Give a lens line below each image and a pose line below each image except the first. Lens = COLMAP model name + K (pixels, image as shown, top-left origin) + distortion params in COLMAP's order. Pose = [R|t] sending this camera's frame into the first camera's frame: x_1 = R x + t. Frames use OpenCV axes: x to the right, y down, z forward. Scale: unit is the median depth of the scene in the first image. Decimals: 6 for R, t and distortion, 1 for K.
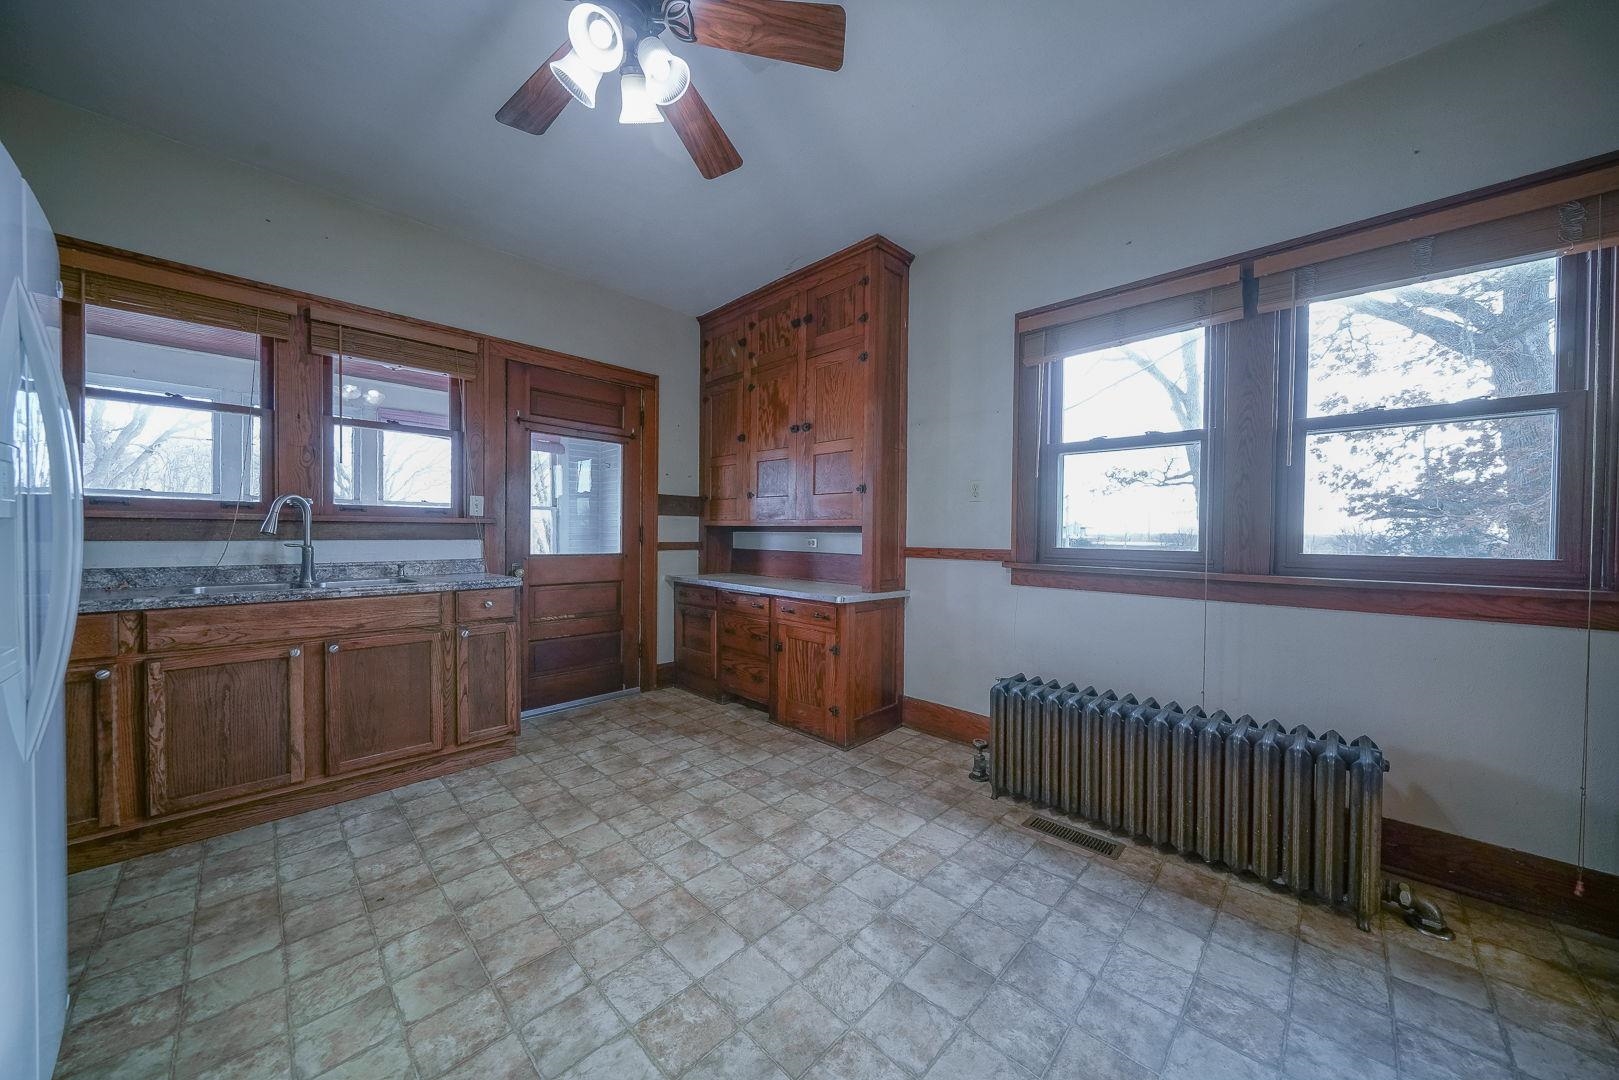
lens RADIAL K [[547.1, 0, 809.5], [0, 547.1, 540.0], [0, 0, 1]] dist [-0.005505, 0.000021]
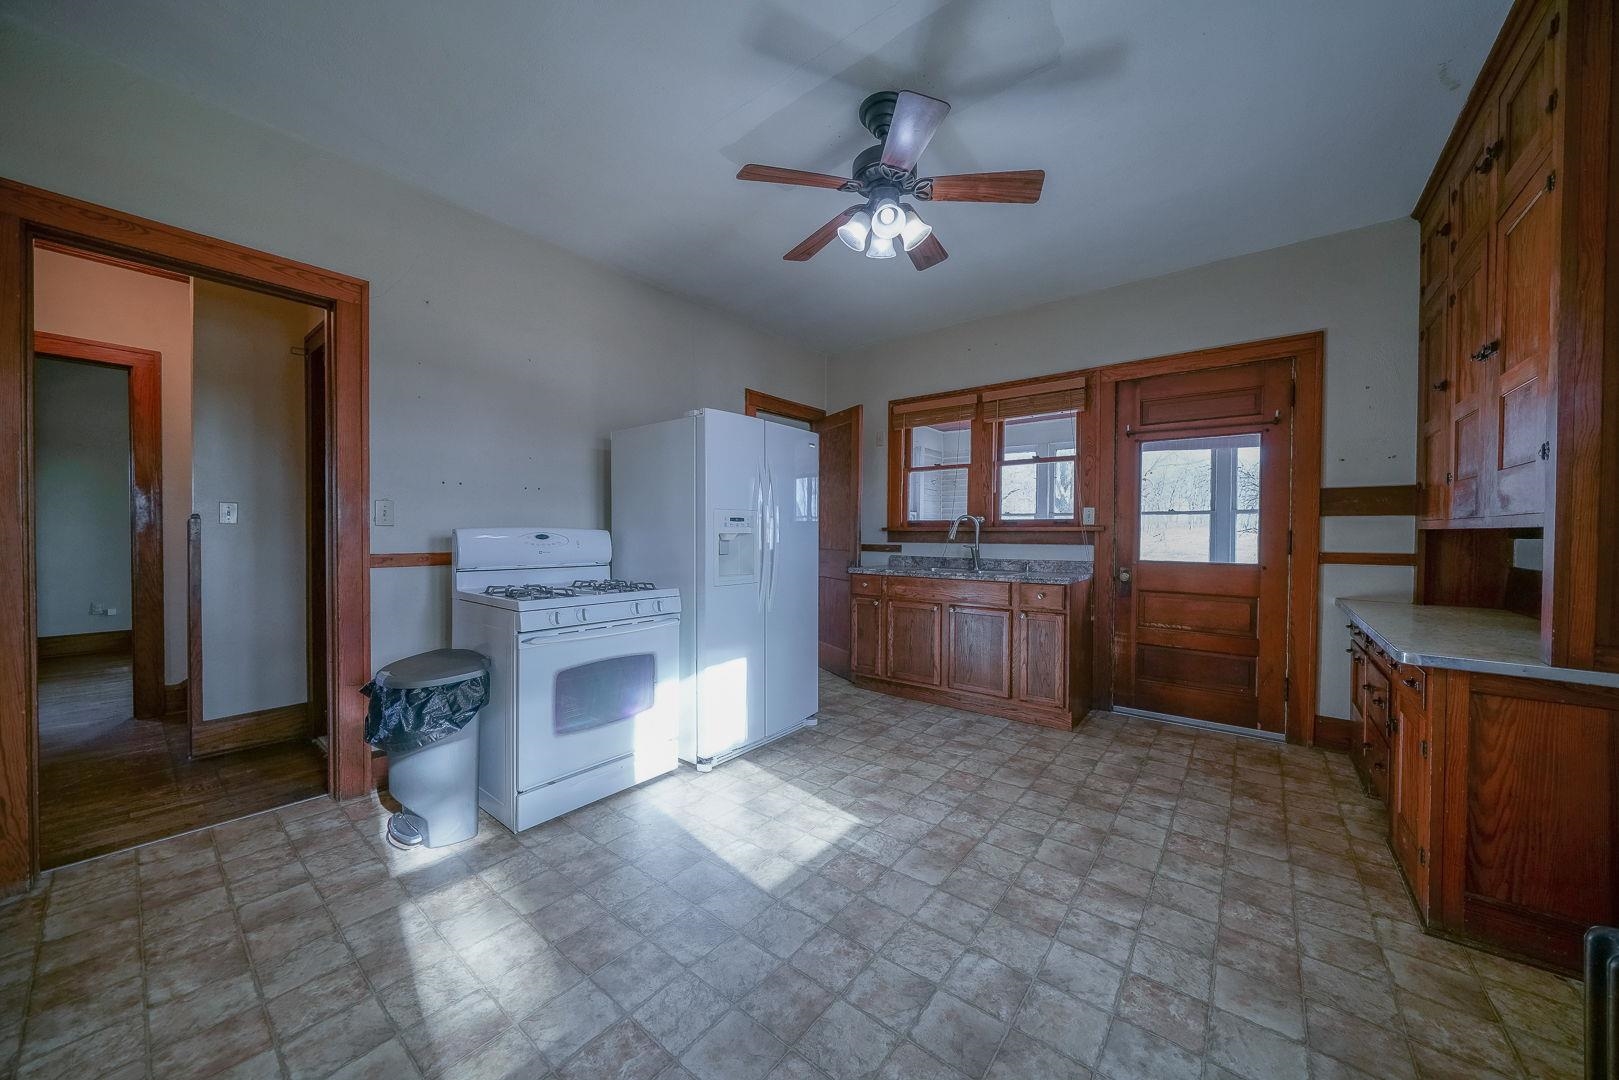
lens RADIAL K [[547.1, 0, 809.5], [0, 547.1, 540.0], [0, 0, 1]] dist [-0.005505, 0.000021]
pose [[0.106841, 0.002654, -0.994273, 0.553732], [-0.016693, 0.999860, 0.000875, -0.003038], [0.994136, 0.016504, 0.106870, 0.317479]]
